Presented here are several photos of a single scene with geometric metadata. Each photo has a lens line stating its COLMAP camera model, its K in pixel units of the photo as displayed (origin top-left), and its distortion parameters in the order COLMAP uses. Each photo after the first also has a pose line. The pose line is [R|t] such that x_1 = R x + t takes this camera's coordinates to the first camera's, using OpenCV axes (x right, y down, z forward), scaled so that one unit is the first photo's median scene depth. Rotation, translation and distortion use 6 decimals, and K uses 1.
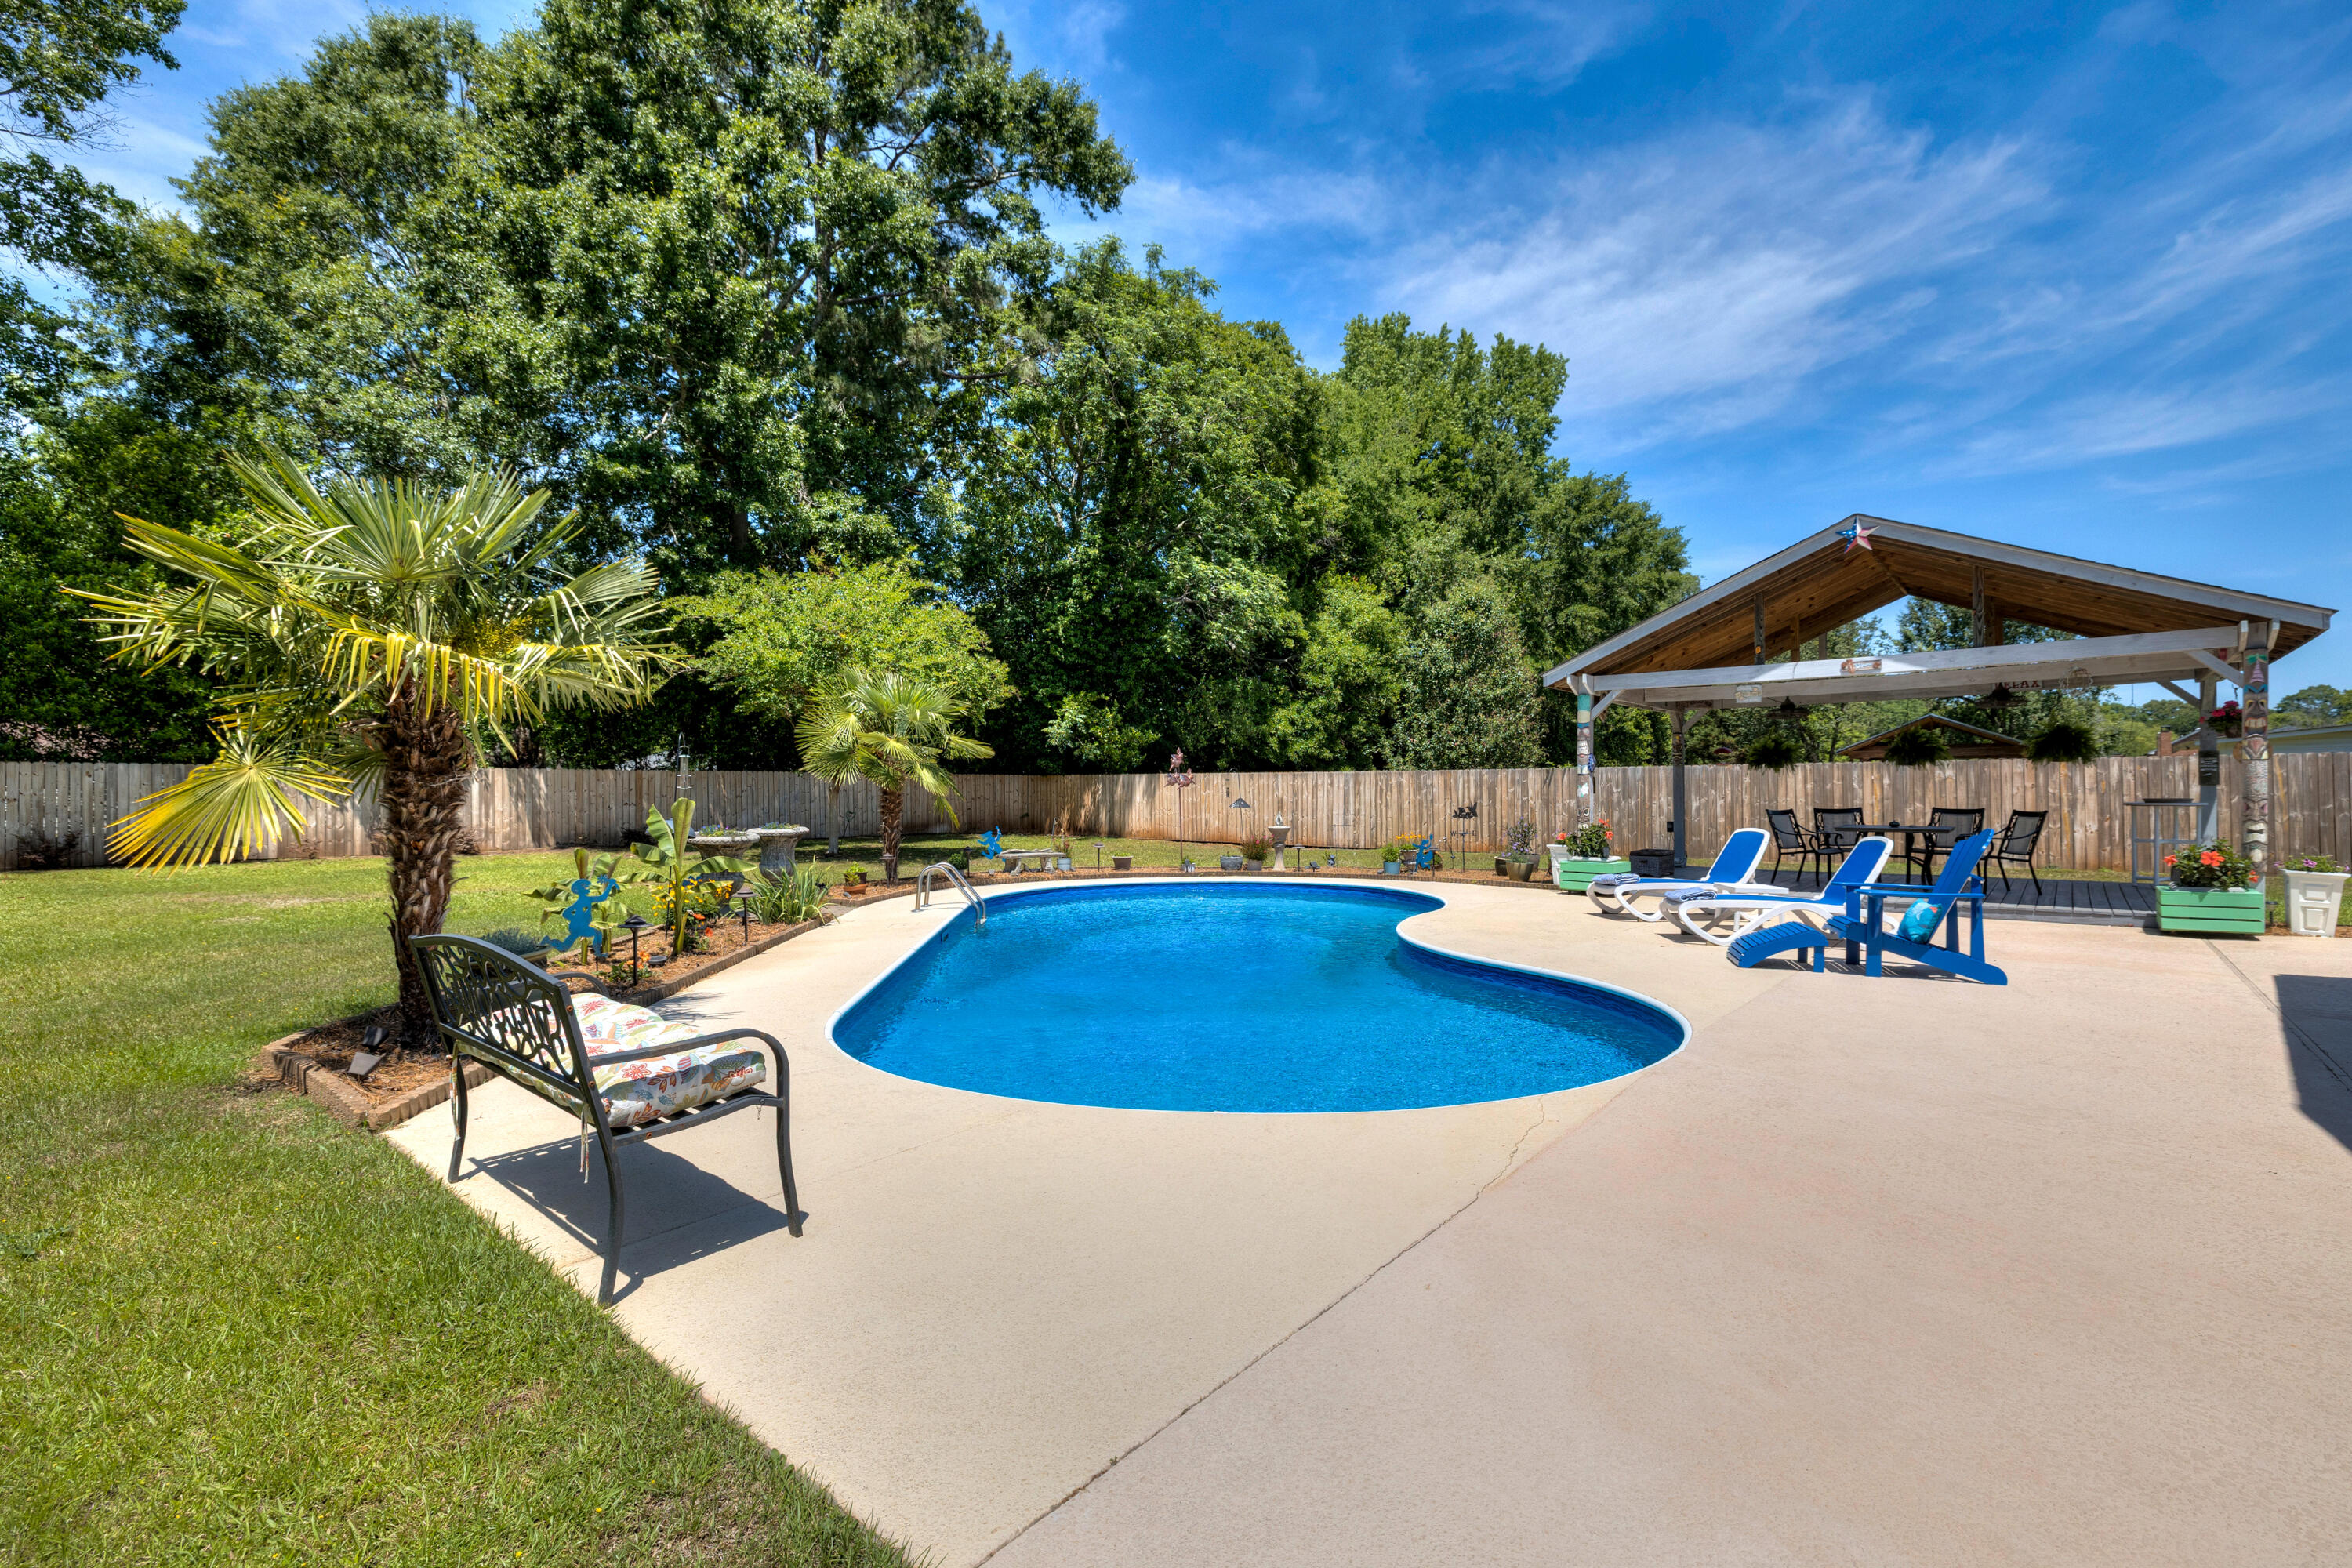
lens RADIAL K [[1021.1, 0, 1168.6], [0, 1021.1, 813.8], [0, 0, 1]] dist [-0.002138, 0.000789]
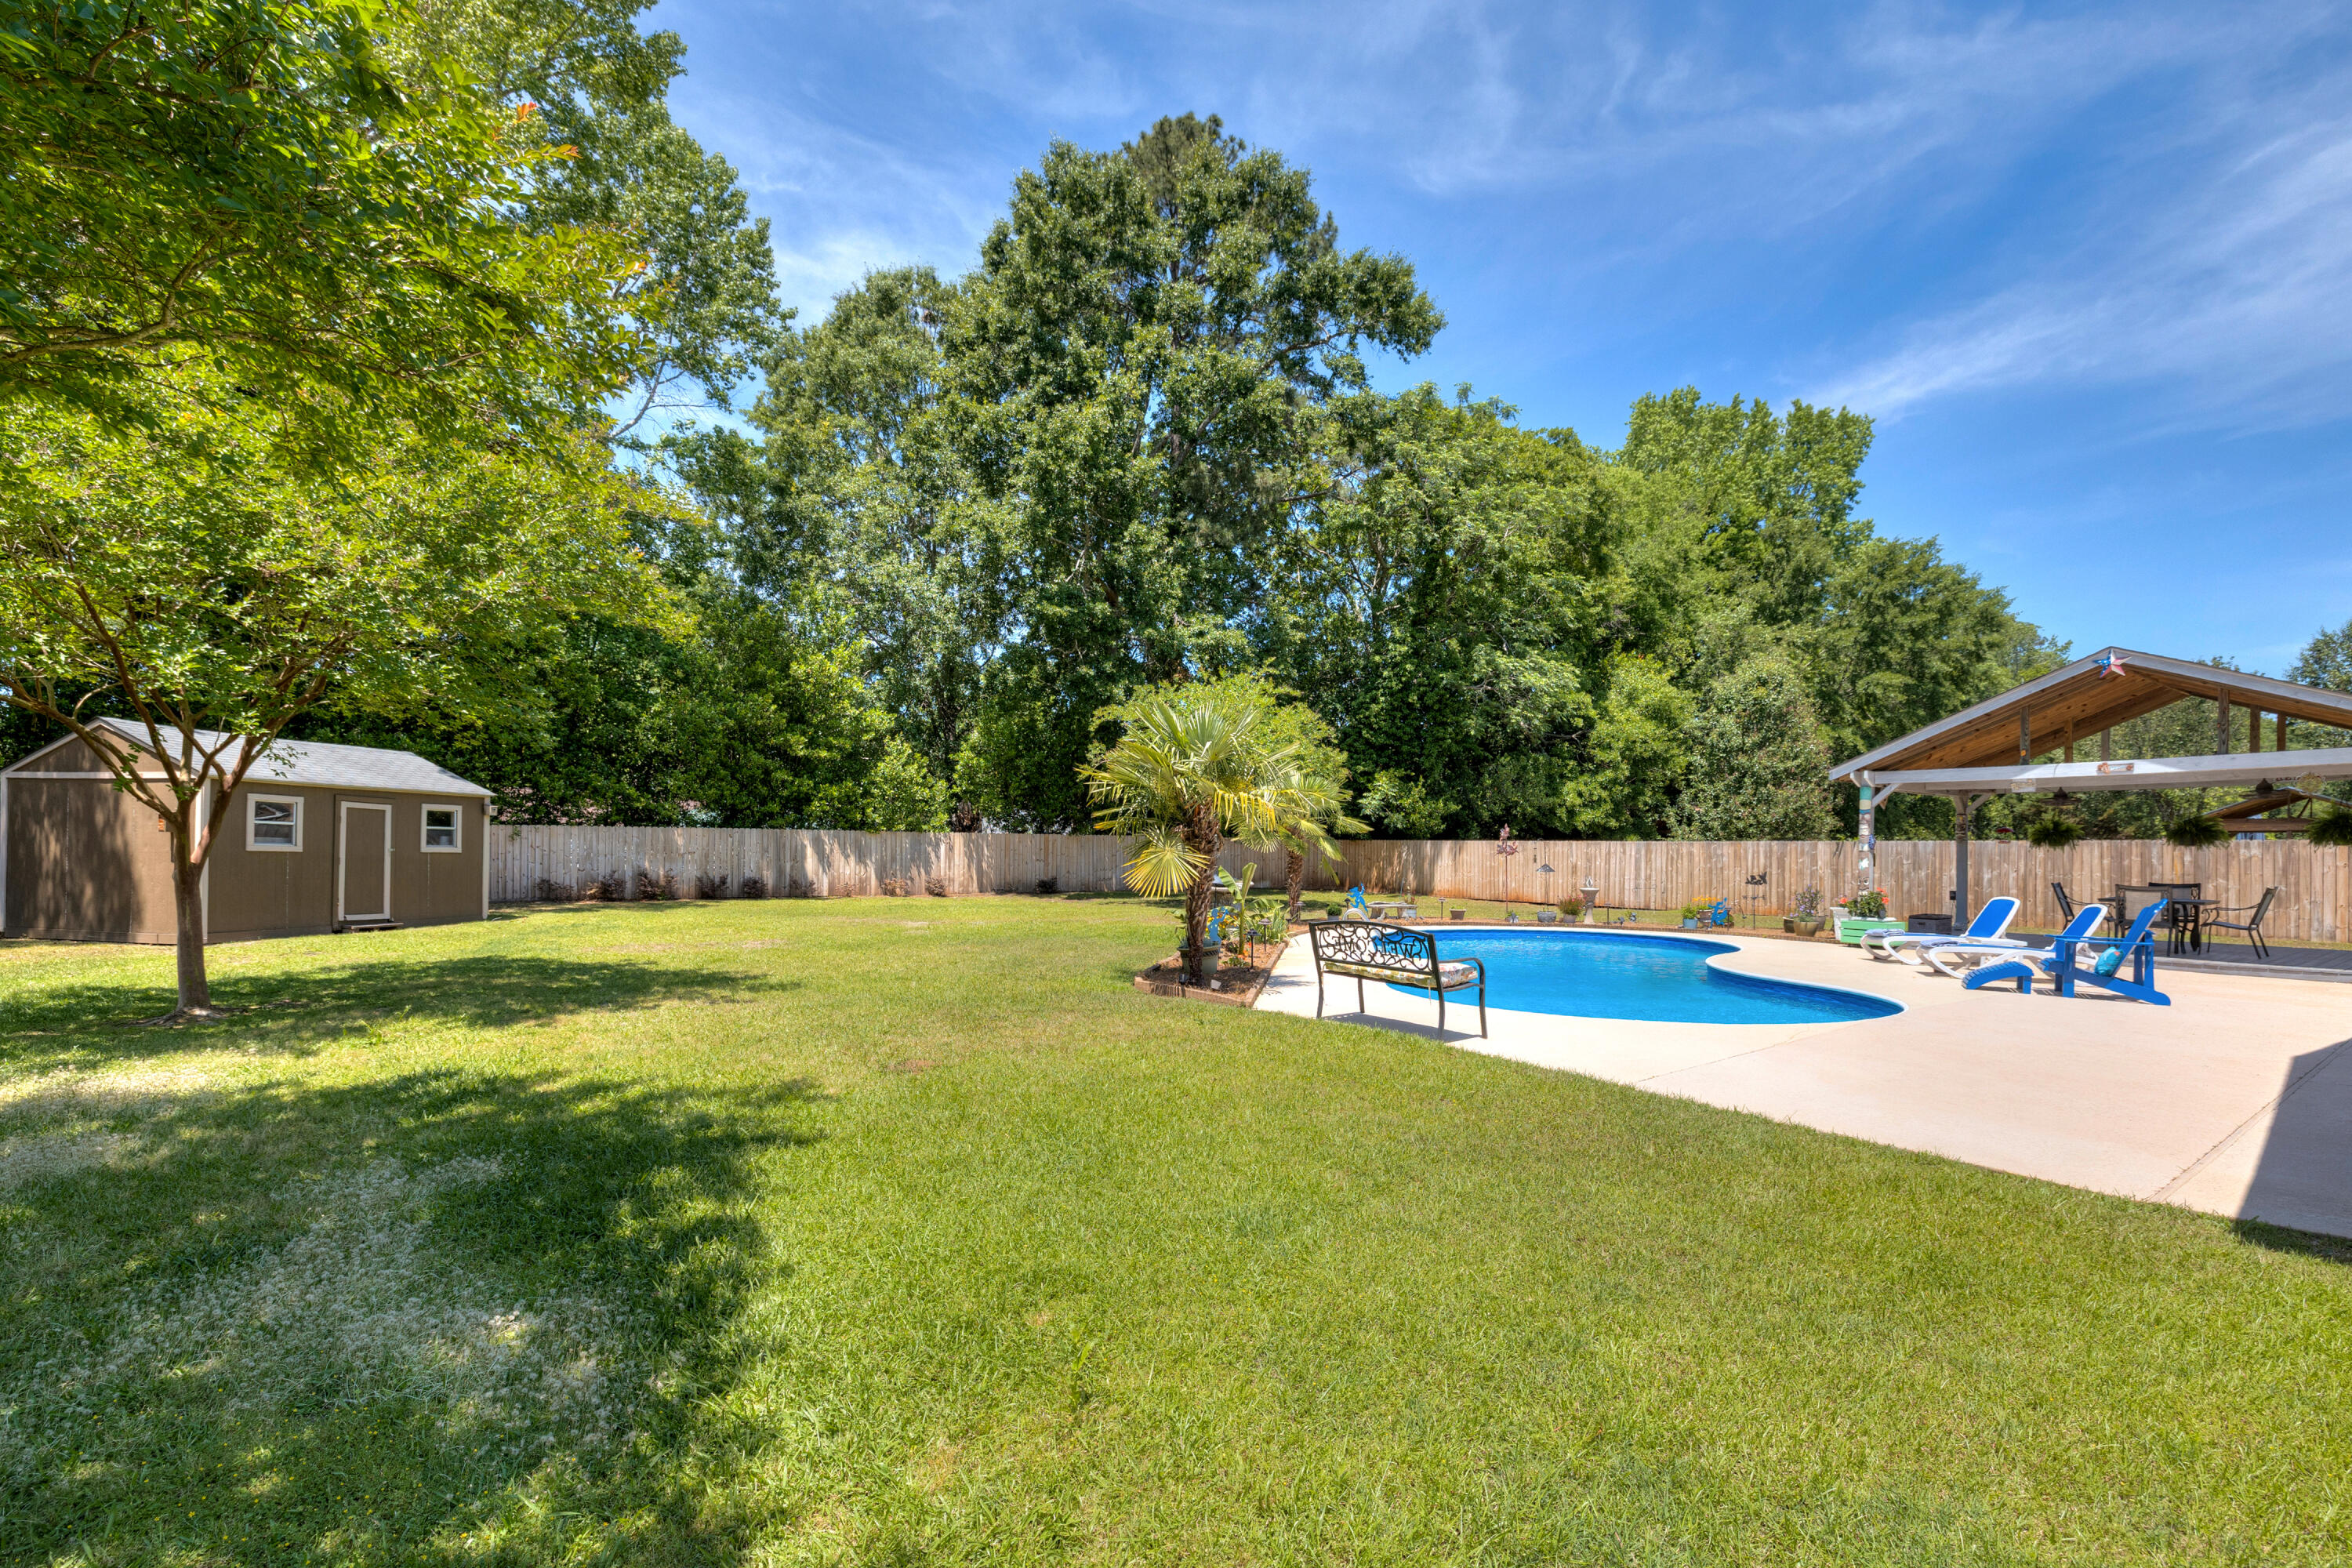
lens RADIAL K [[1021.1, 0, 1173.6], [0, 1021.1, 868.1], [0, 0, 1]] dist [-0.002138, 0.000789]
pose [[0.973477, 0.015983, -0.228228, -0.064027], [-0.017025, 0.999852, -0.002596, -0.000188], [0.228153, 0.006413, 0.973604, -0.202124]]
